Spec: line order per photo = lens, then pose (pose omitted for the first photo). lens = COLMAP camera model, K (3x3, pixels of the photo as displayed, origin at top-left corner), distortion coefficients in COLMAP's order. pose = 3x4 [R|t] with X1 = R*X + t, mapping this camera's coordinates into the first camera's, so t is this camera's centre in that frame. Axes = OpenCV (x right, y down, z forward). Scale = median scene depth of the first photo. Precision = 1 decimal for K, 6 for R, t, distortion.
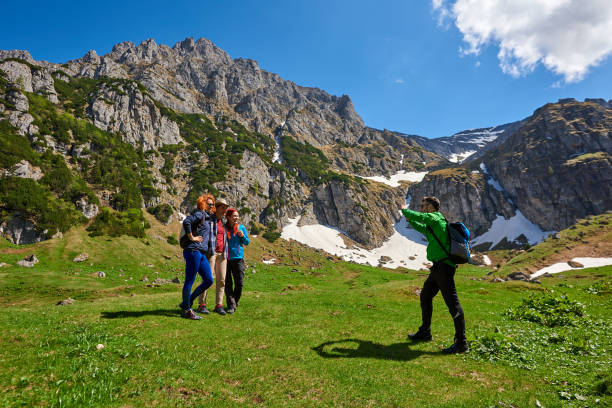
lens RADIAL K [[353.0, 0, 306.0], [0, 353.0, 204.0], [0, 0, 1]] dist [-0.002293, -0.000571]
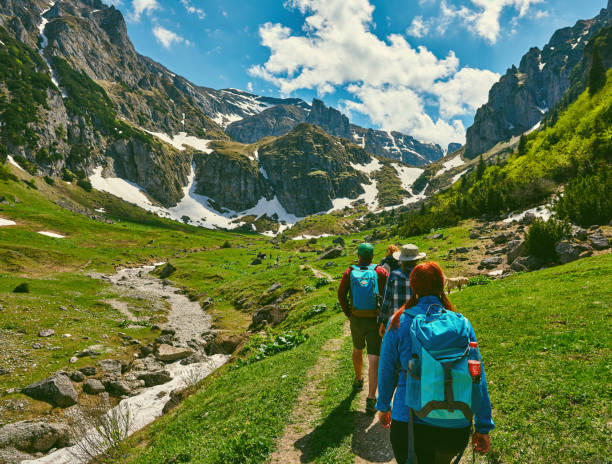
lens RADIAL K [[674.2, 0, 385.4], [0, 674.2, 231.7], [0, 0, 1]] dist [0.001932, -0.002237]
pose [[0.687841, 0.088226, 0.720480, -0.848253], [-0.236516, 0.965657, 0.107552, -0.192127], [-0.686247, -0.244384, 0.685085, -0.990403]]
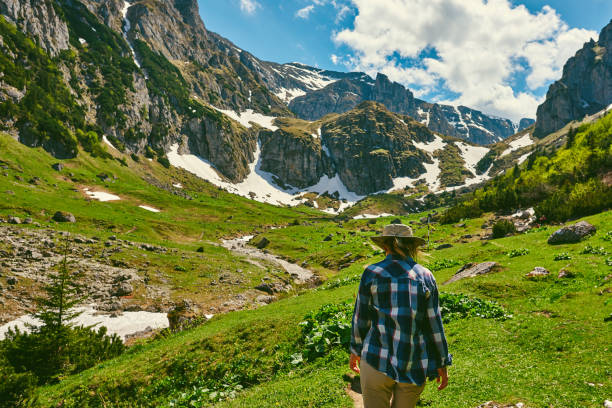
lens RADIAL K [[780.9, 0, 306.0], [0, 780.9, 204.0], [0, 0, 1]] dist [0.016838, 0.018243]
pose [[0.810592, 0.109964, 0.575194, -1.073015], [-0.237758, 0.959414, 0.151643, -0.253353], [-0.535174, -0.259678, 0.803838, -1.249355]]
